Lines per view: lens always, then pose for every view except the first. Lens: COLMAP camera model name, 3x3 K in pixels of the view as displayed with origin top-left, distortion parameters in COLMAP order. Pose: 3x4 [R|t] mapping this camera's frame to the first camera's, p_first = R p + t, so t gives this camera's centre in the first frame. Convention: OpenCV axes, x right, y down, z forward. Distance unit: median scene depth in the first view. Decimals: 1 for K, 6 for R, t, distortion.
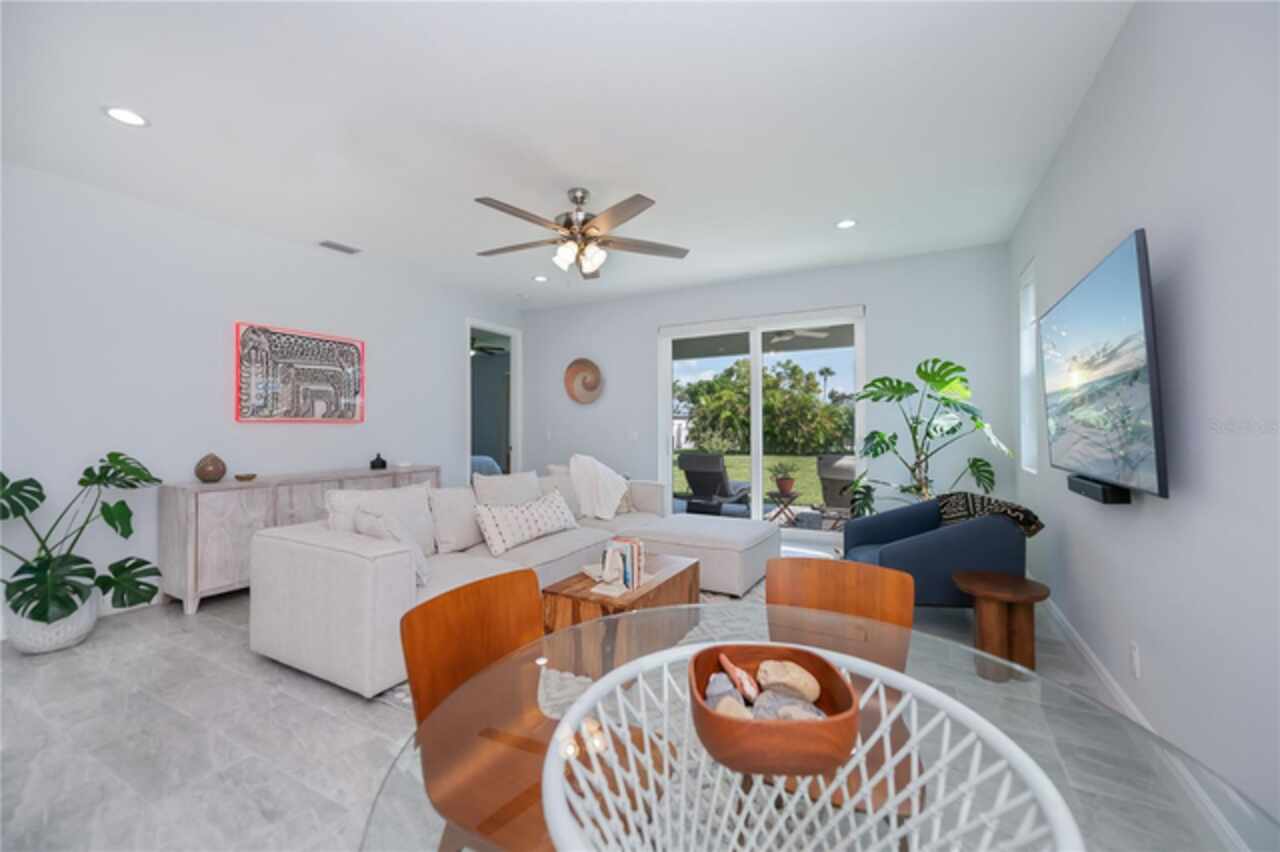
lens RADIAL K [[497.4, 0, 646.2], [0, 497.4, 428.2], [0, 0, 1]] dist [-0.002334, -0.000250]
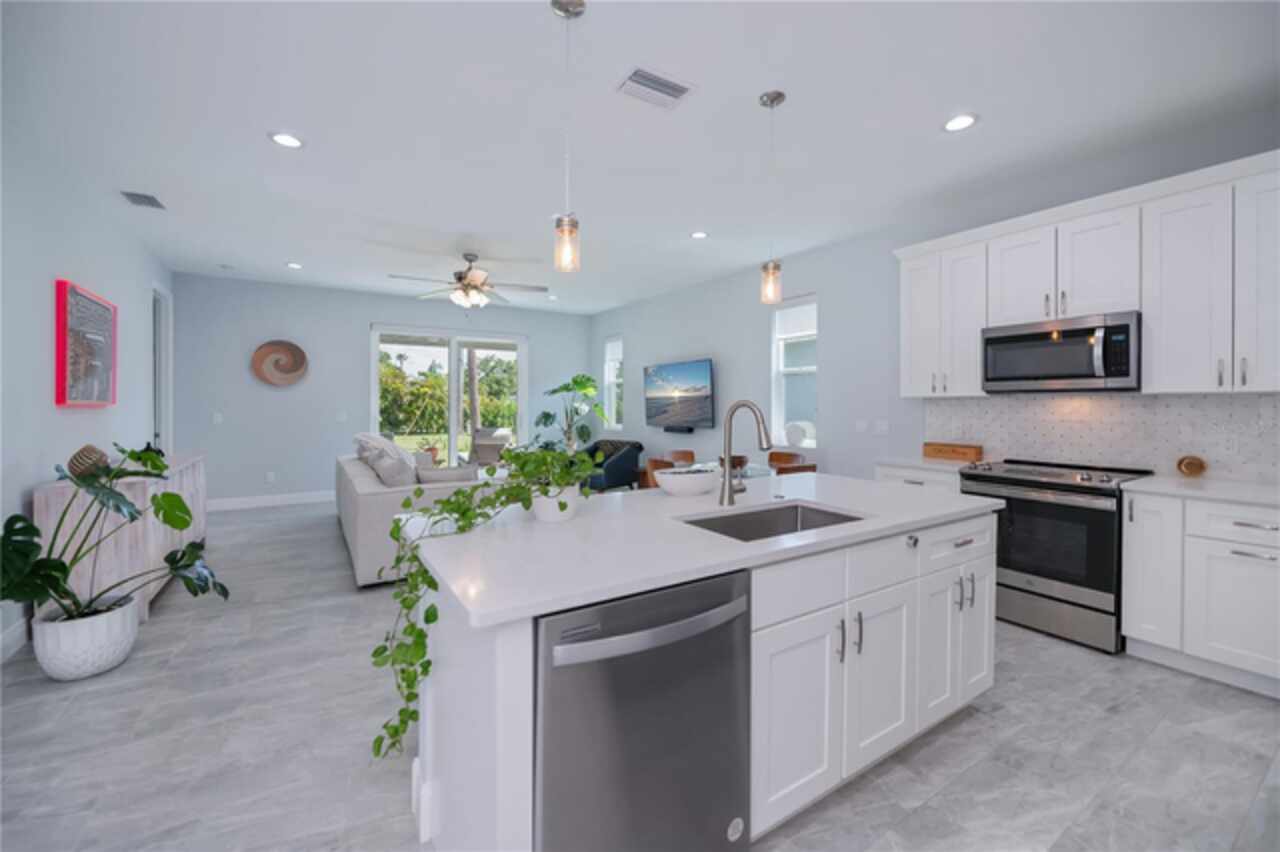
lens RADIAL K [[513.2, 0, 636.8], [0, 513.2, 407.8], [0, 0, 1]] dist [-0.008955, -0.000721]
pose [[0.494762, -0.000778, 0.869028, -0.967278], [0.000165, 1.000000, 0.000801, -0.009187], [-0.869029, -0.000253, 0.494762, -0.169765]]
